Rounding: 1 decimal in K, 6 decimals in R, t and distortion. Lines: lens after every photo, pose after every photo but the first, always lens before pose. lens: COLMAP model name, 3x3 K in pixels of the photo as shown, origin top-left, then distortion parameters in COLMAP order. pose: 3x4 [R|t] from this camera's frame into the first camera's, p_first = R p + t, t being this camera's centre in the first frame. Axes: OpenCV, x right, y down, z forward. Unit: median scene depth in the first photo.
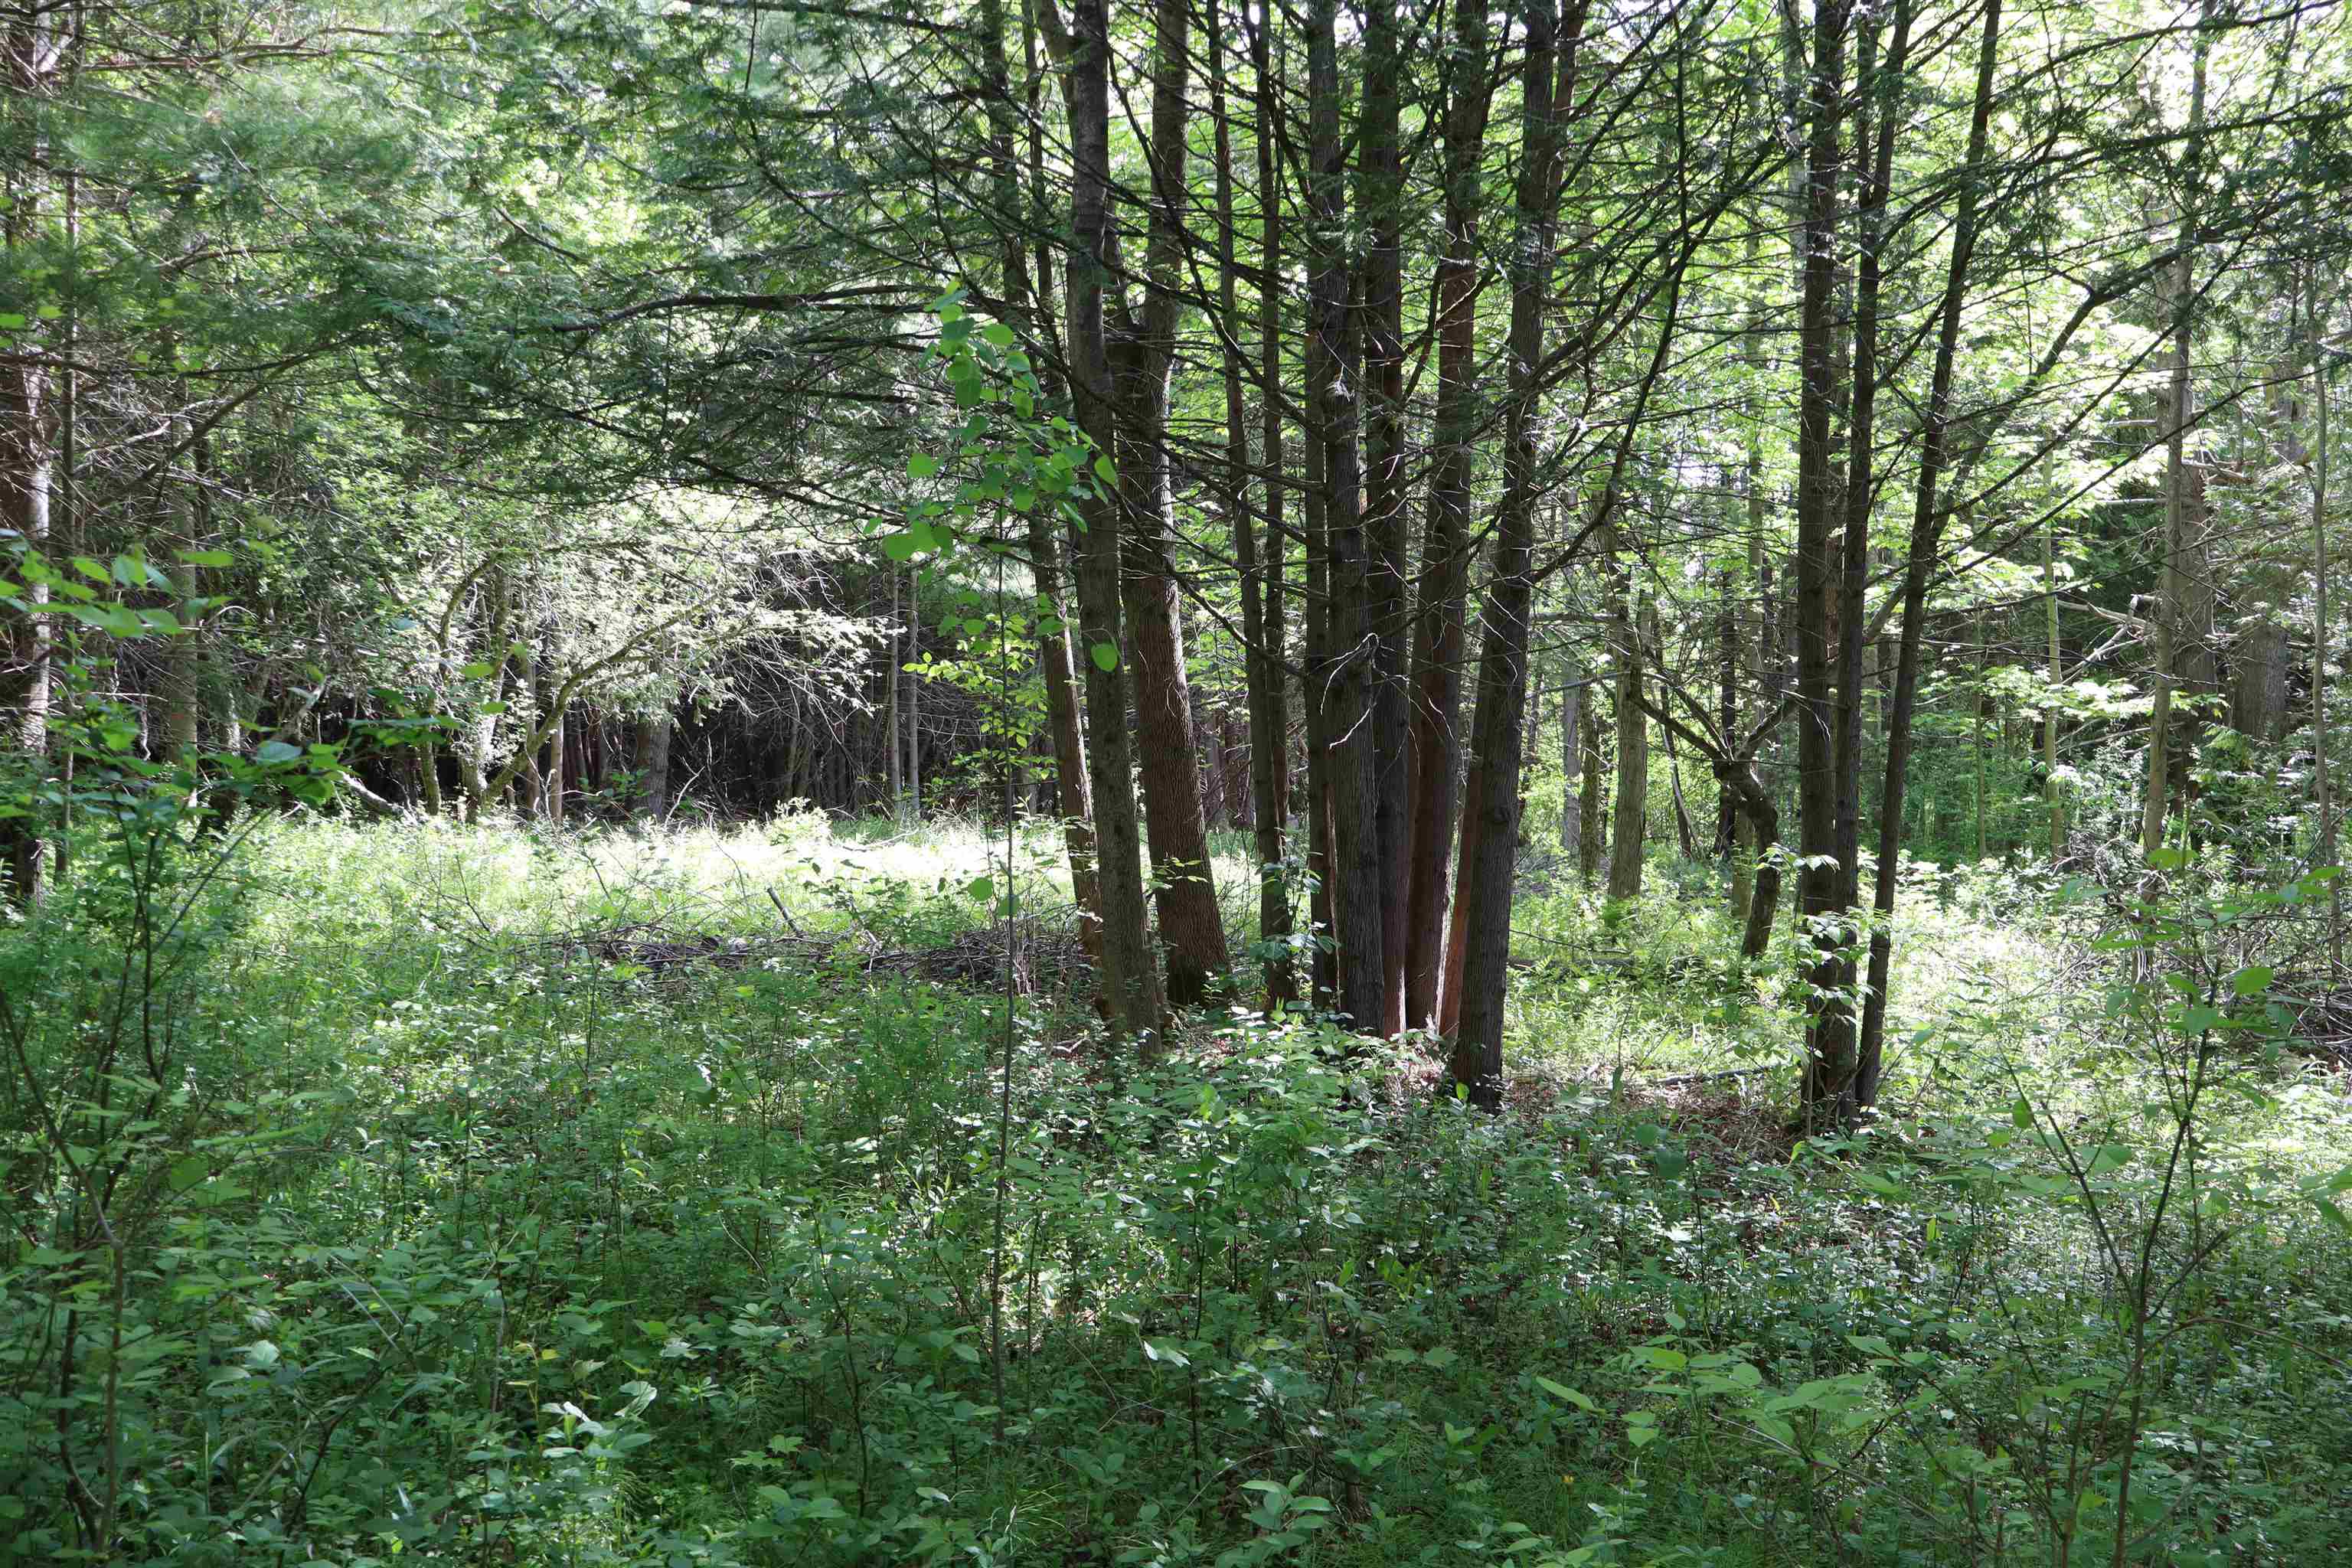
lens RADIAL K [[1935.3, 0, 1175.8], [0, 1935.3, 788.1], [0, 0, 1]] dist [-0.036707, 0.026031]
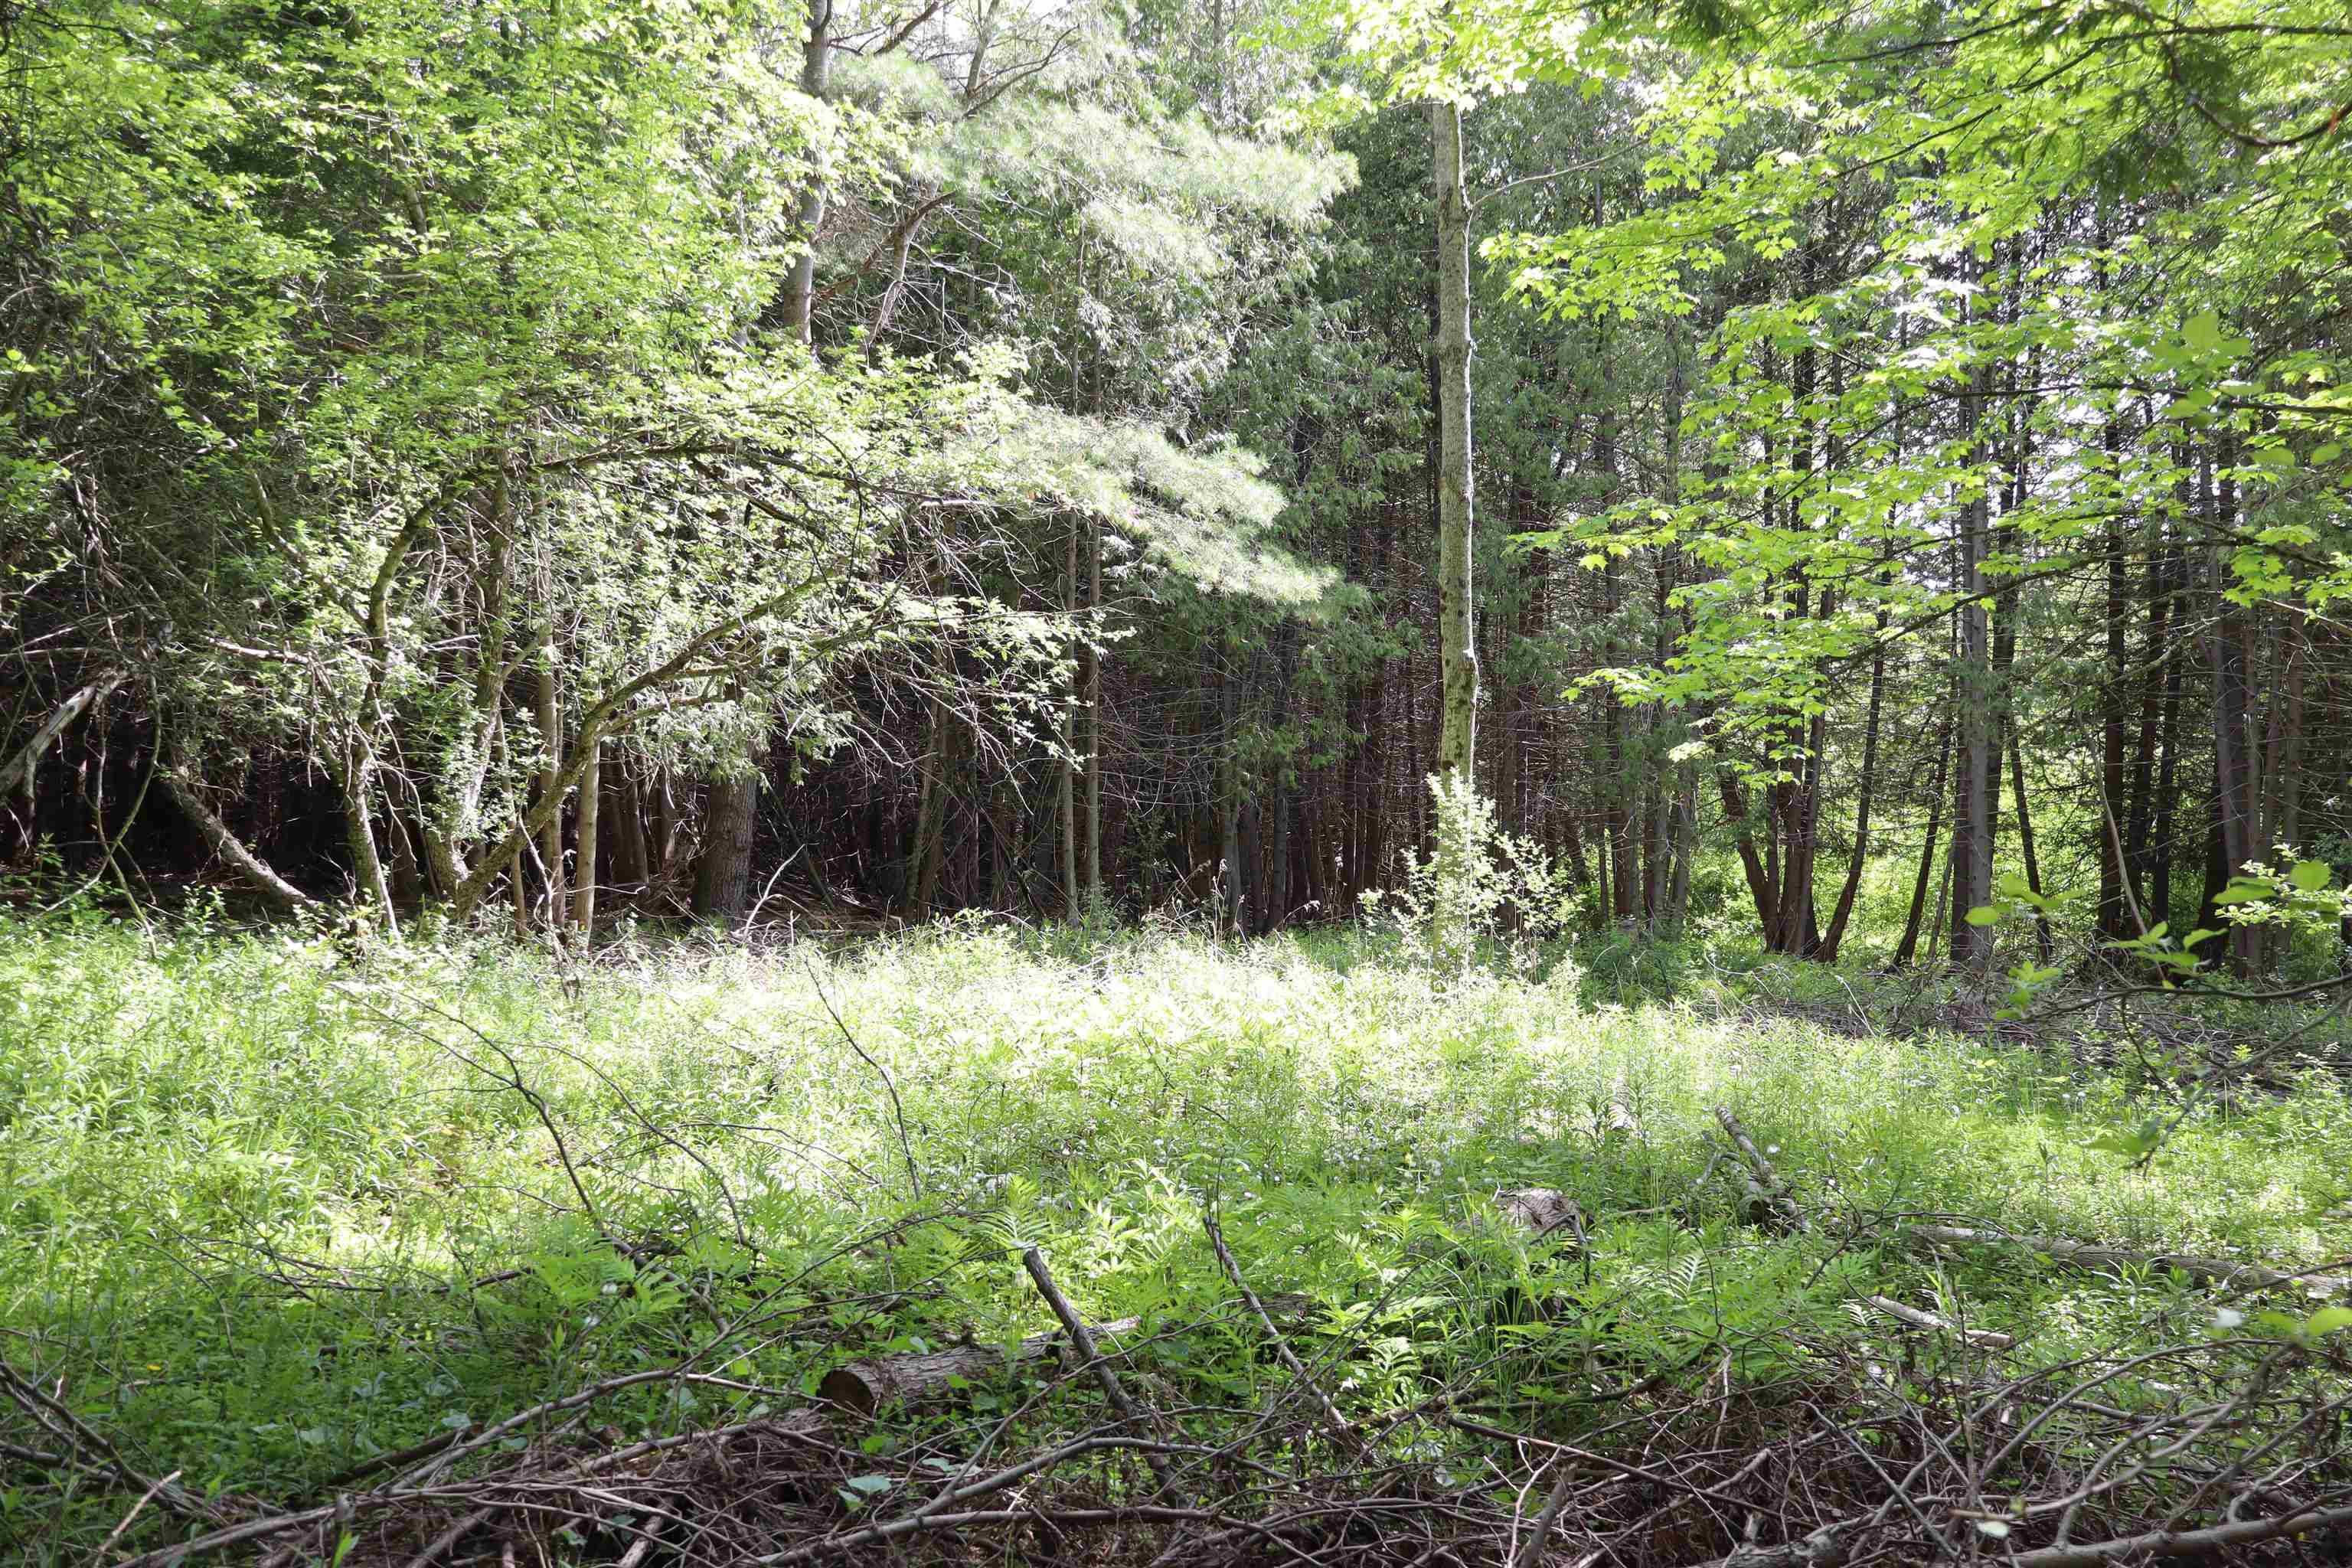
lens RADIAL K [[1935.3, 0, 1177.0], [0, 1935.3, 780.9], [0, 0, 1]] dist [-0.036707, 0.026031]
pose [[0.999031, 0.009960, -0.042868, -0.098802], [-0.011610, 0.999195, -0.038403, -0.010499], [0.042451, 0.038864, 0.998342, 0.382426]]
